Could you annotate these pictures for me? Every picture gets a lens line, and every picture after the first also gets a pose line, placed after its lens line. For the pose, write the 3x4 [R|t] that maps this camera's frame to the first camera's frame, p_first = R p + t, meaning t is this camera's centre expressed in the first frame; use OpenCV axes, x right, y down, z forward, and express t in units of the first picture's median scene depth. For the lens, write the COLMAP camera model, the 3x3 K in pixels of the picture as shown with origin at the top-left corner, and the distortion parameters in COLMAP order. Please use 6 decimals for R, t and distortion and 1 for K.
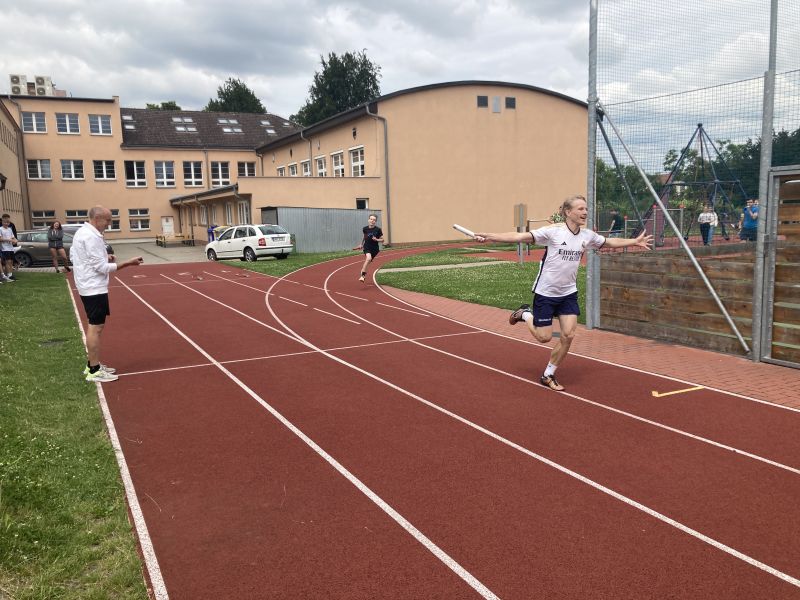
lens RADIAL K [[652.7, 0, 410.5], [0, 652.7, 290.7], [0, 0, 1]] dist [0.036400, -0.038273]
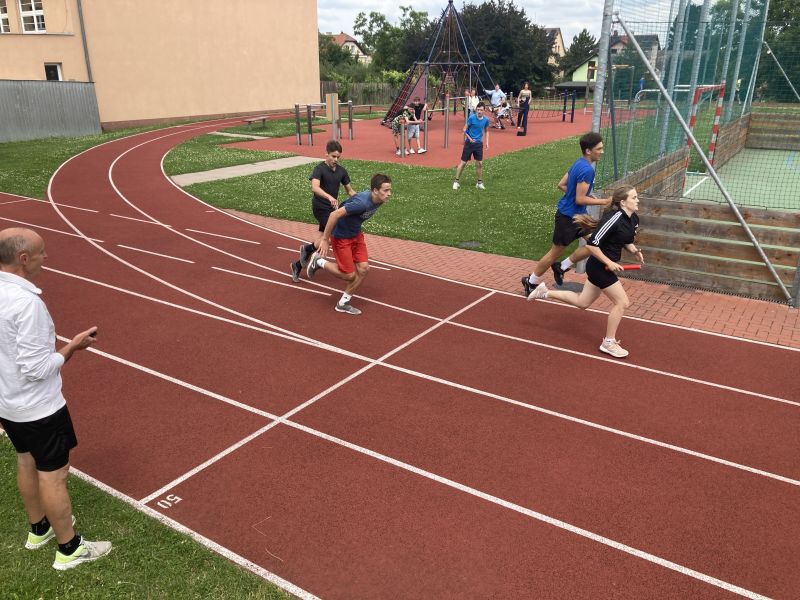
lens RADIAL K [[652.7, 0, 409.9], [0, 652.7, 291.4], [0, 0, 1]] dist [0.036400, -0.038273]
pose [[0.875438, -0.132625, 0.464778, -0.071785], [0.032724, 0.975674, 0.216772, -0.023796], [-0.482221, -0.174561, 0.858482, 0.058609]]
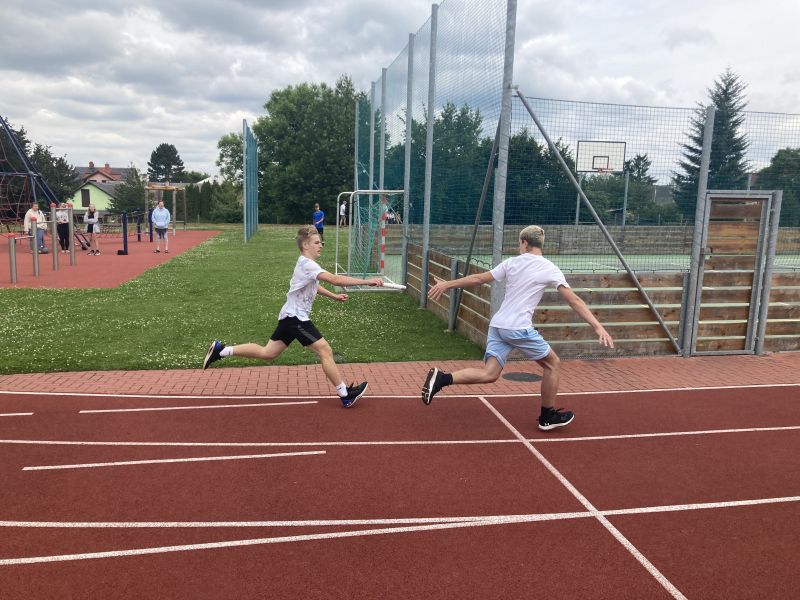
lens RADIAL K [[652.7, 0, 407.1], [0, 652.7, 295.5], [0, 0, 1]] dist [0.036400, -0.038273]
pose [[0.304001, -0.101810, 0.947216, -0.102264], [0.088010, 0.993023, 0.078488, -0.019325], [-0.948598, 0.059504, 0.310841, 0.159273]]
